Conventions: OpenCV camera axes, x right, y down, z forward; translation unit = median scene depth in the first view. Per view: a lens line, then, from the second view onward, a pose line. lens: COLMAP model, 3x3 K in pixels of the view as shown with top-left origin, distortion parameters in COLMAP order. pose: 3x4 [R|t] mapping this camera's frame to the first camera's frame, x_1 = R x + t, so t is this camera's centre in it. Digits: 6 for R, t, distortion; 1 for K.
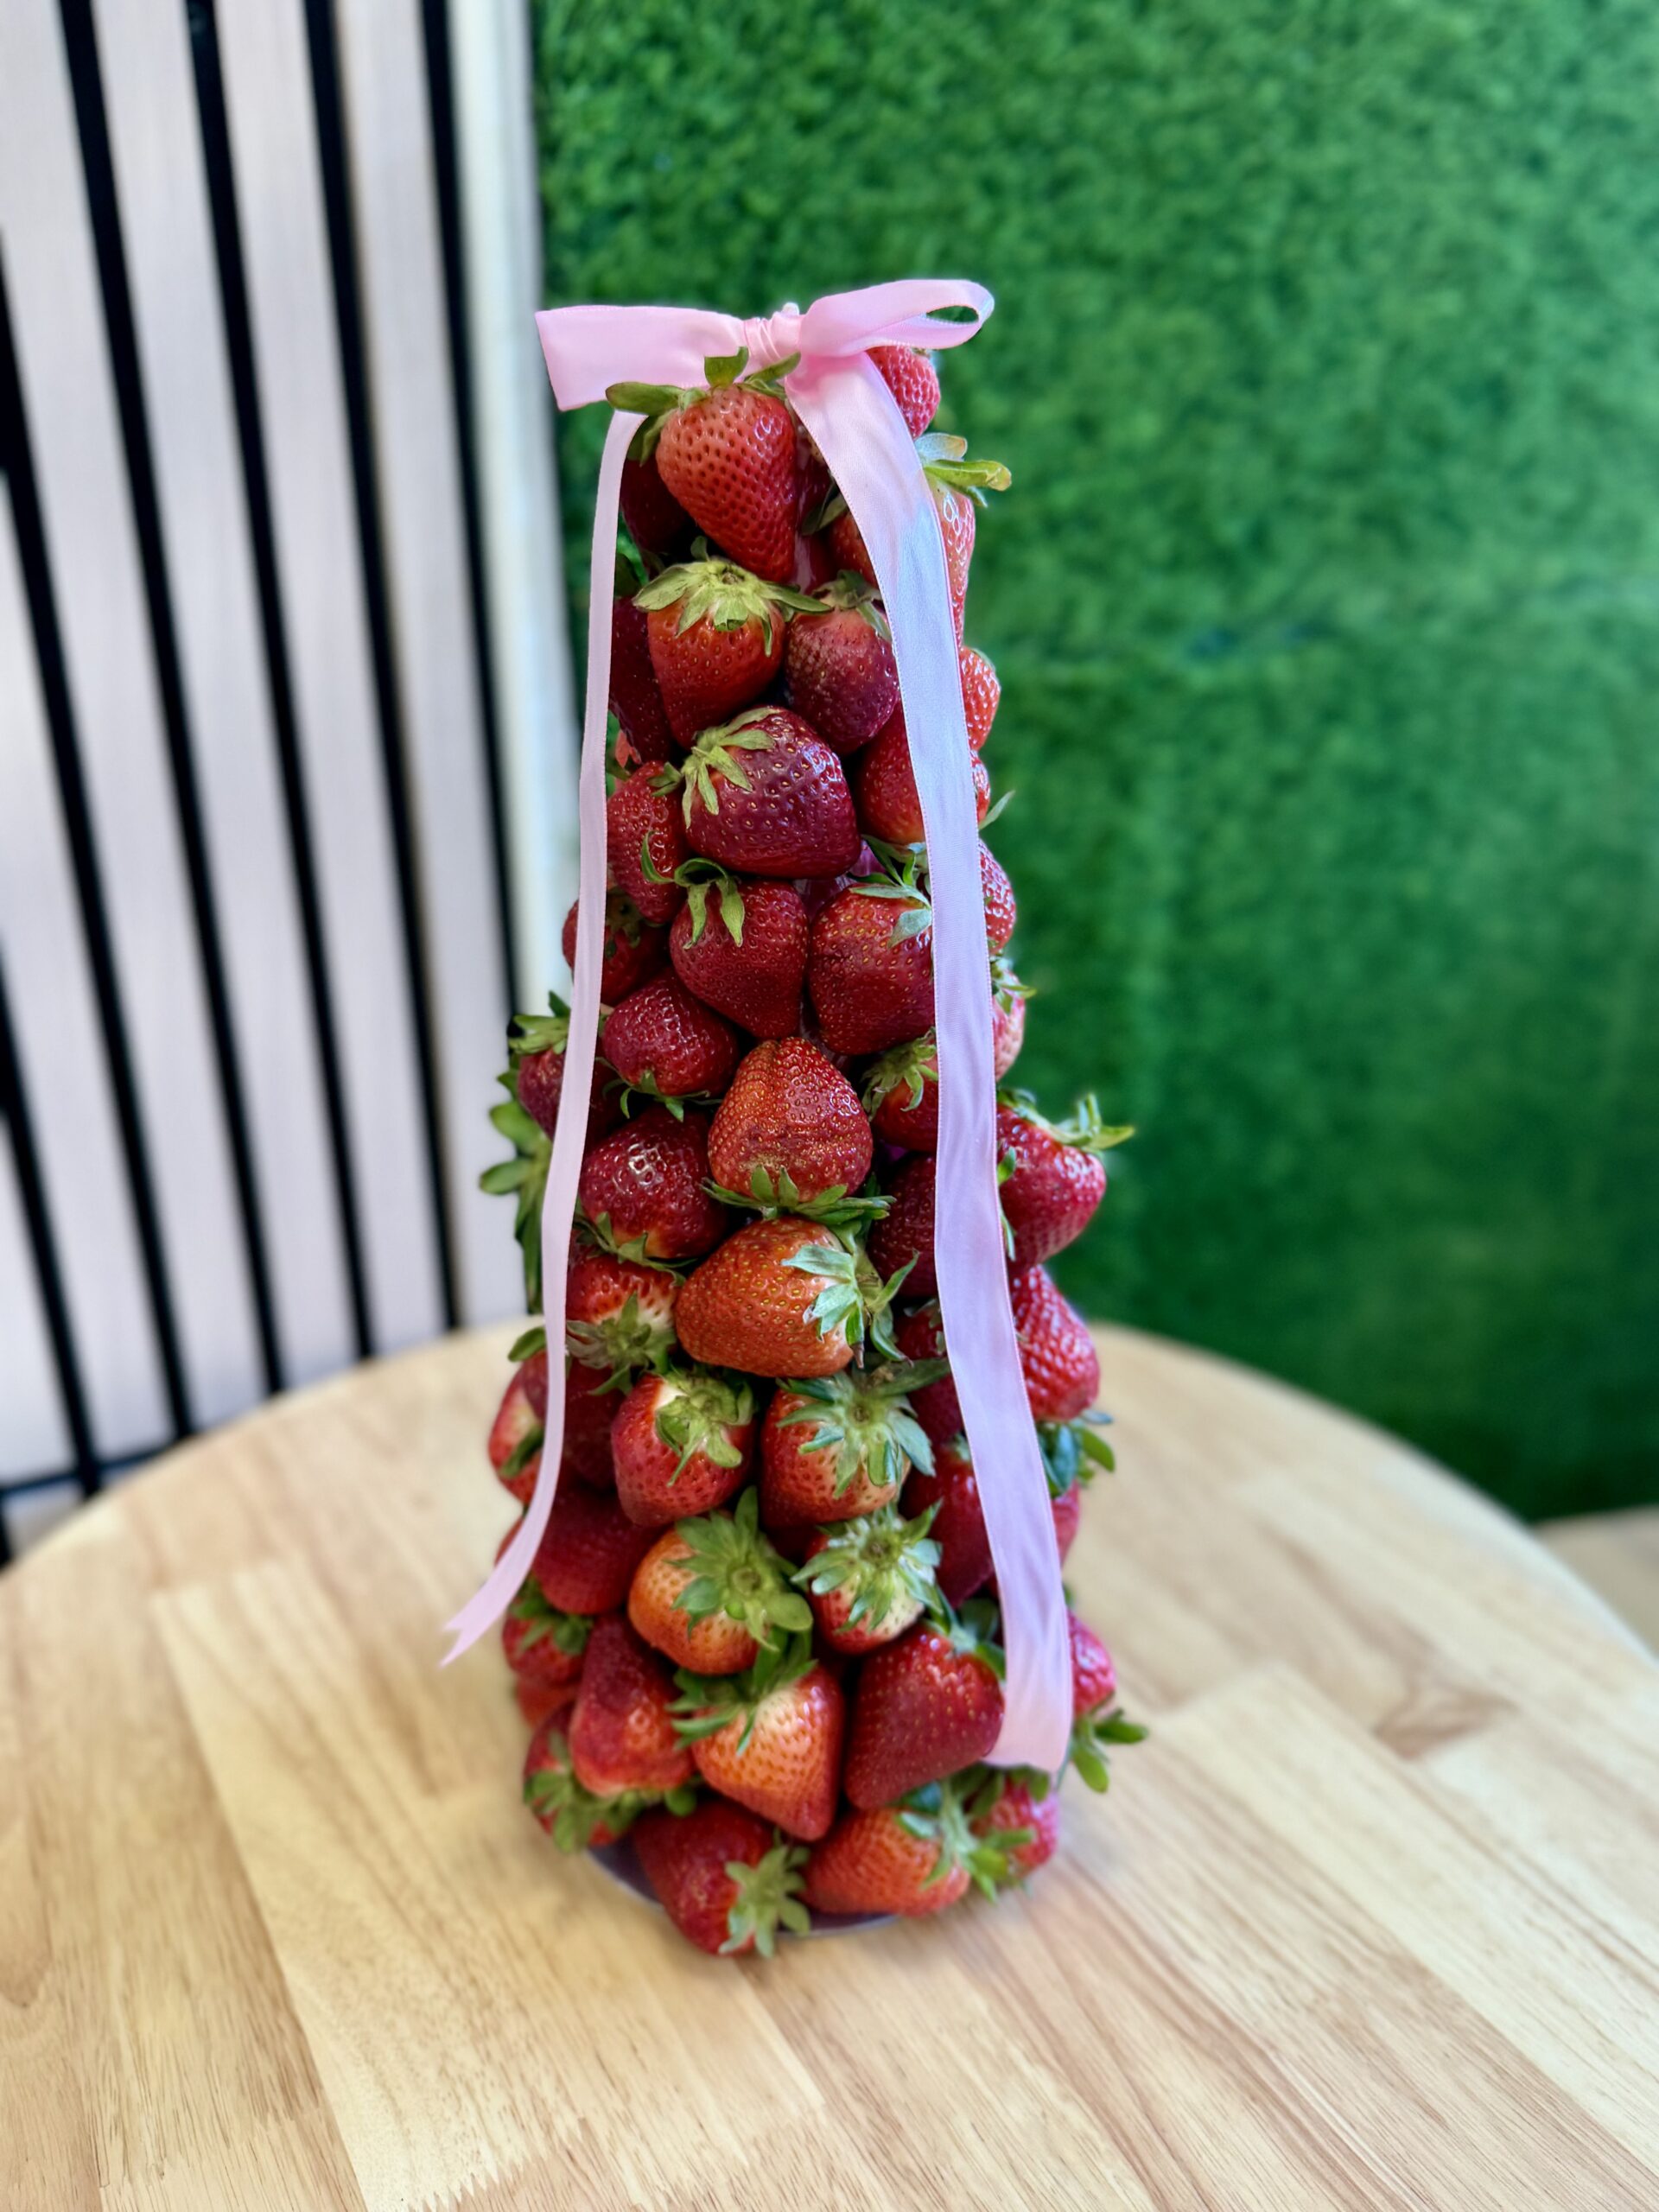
lens RADIAL K [[1768.5, 0, 819.7], [0, 1768.5, 1094.9], [0, 0, 1]] dist [-0.027257, 0.006186]
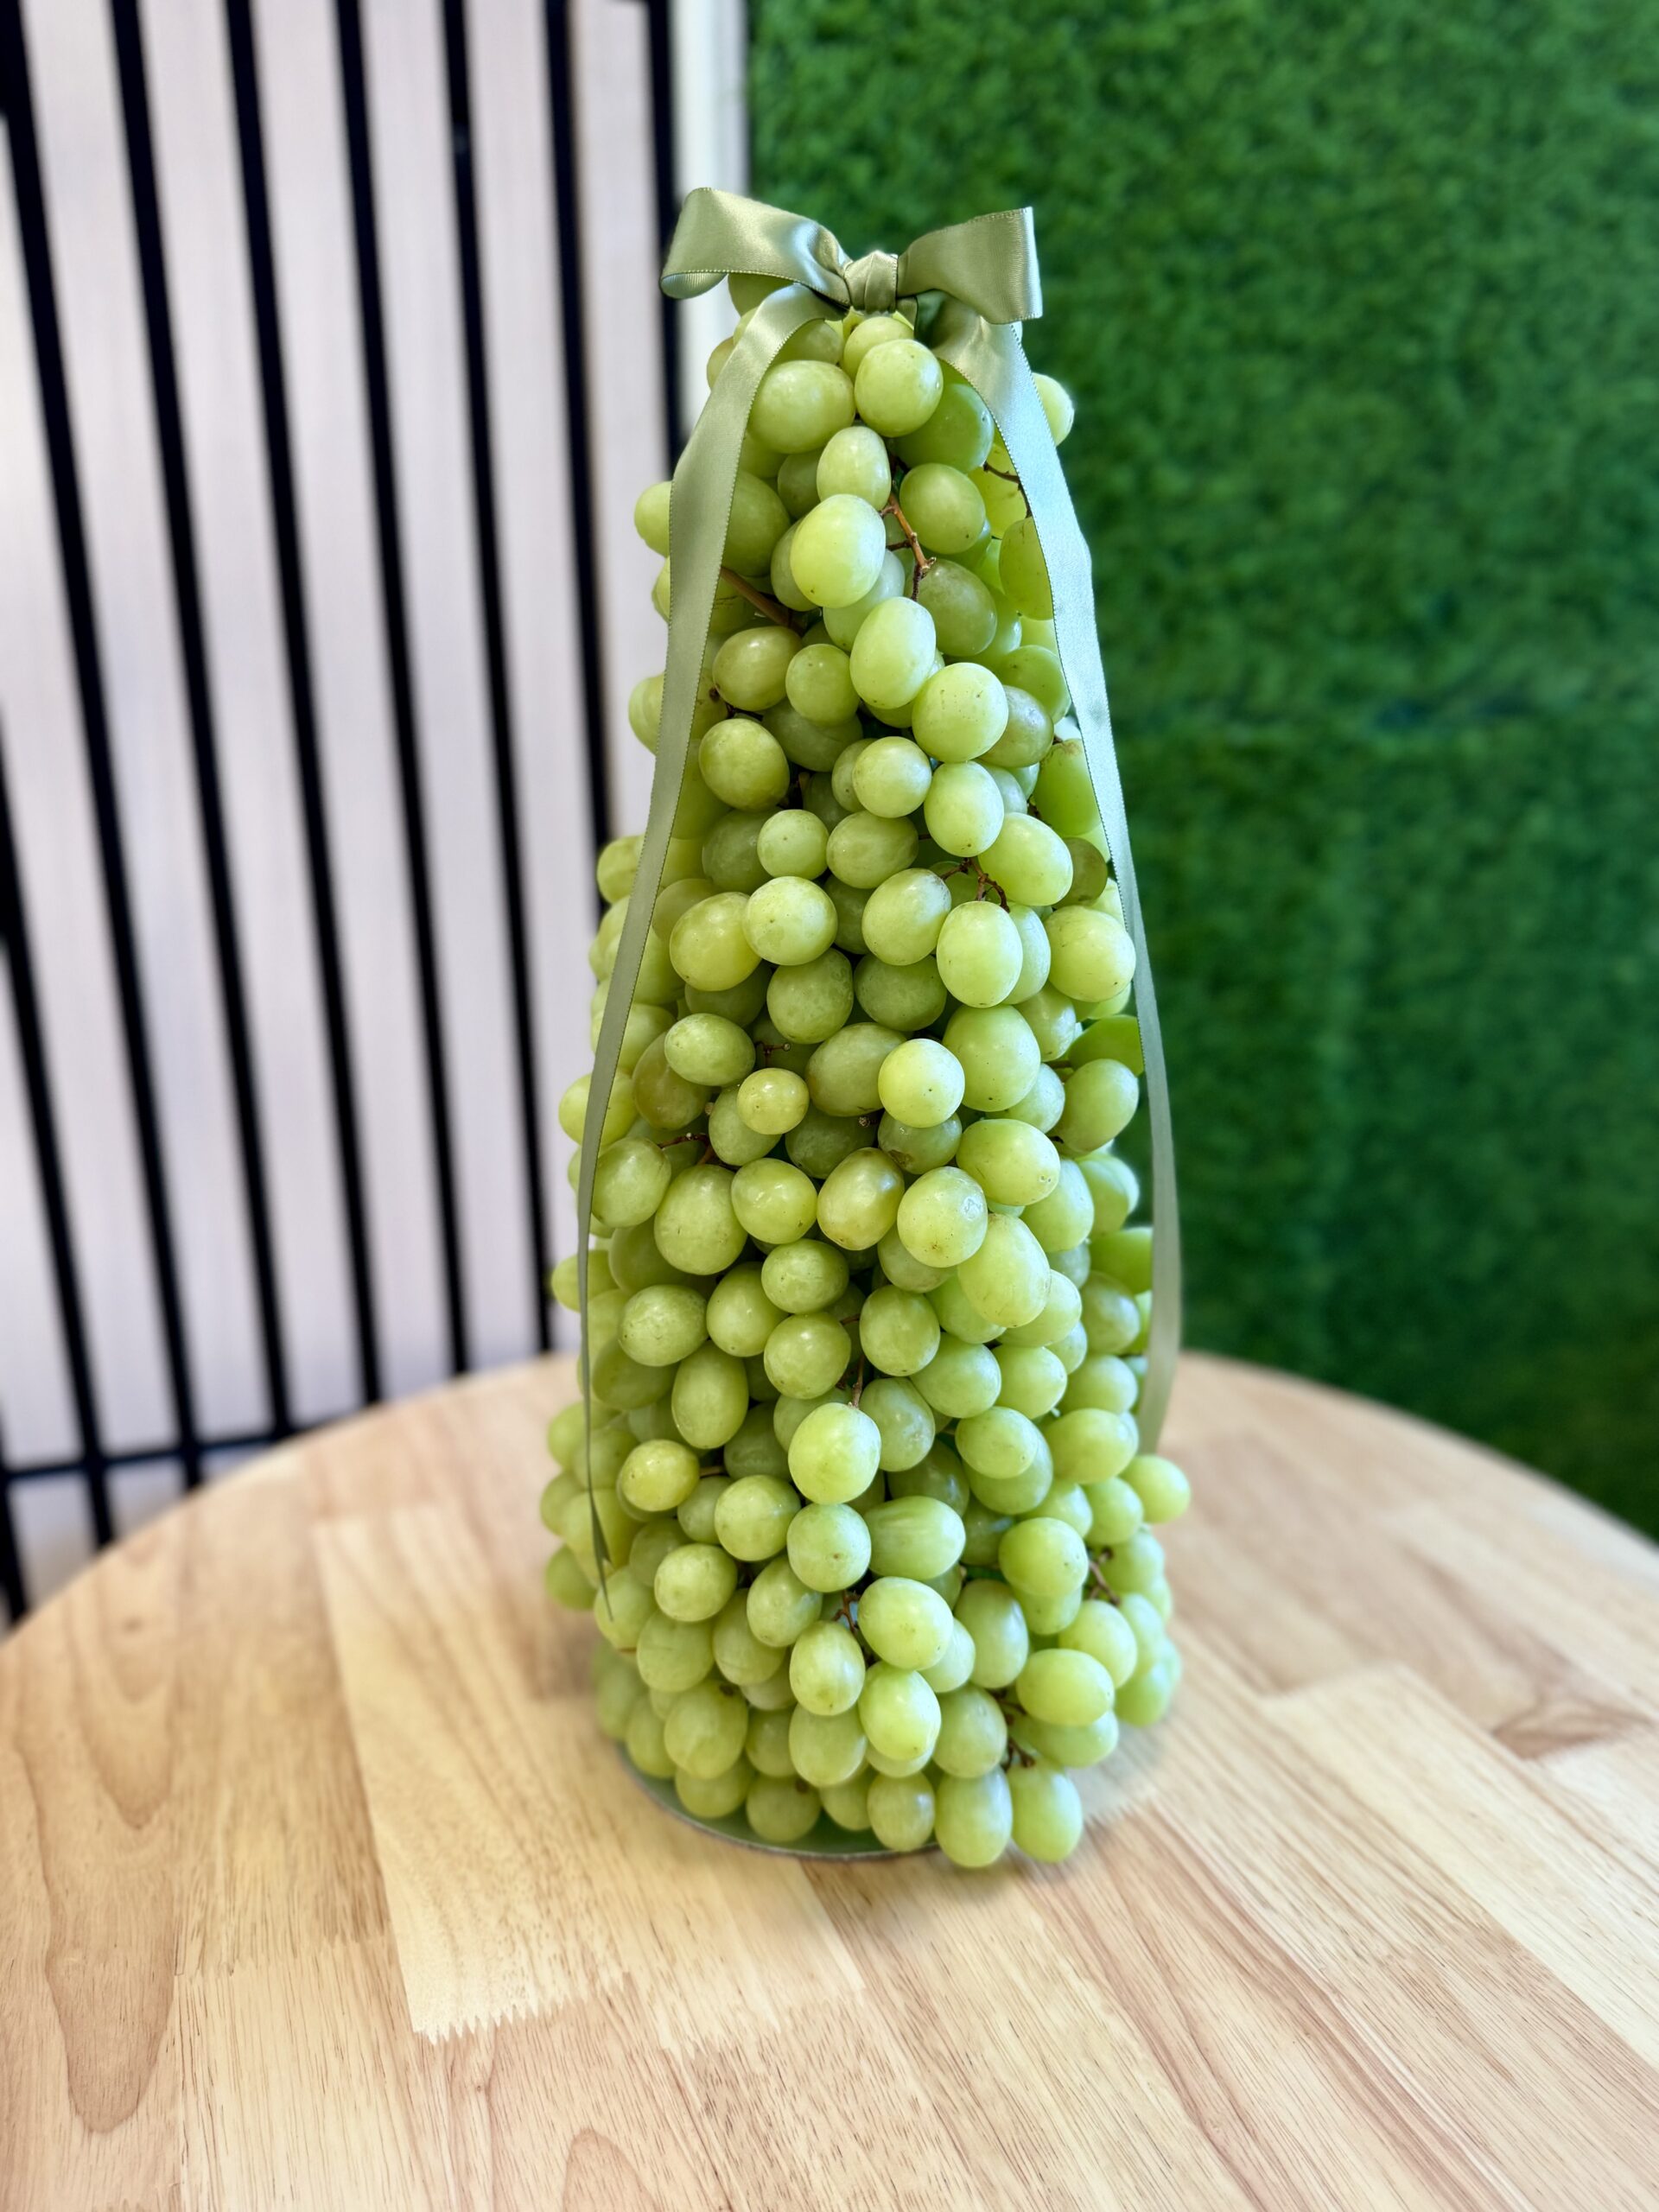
lens RADIAL K [[1766.6, 0, 829.5], [0, 1766.6, 1106.0], [0, 0, 1]] dist [-0.036564, 0.020261]
pose [[0.986898, 0.033353, -0.157863, 0.114534], [-0.051206, 0.992566, -0.110413, 0.173871], [0.153007, 0.117050, 0.981269, -0.038212]]
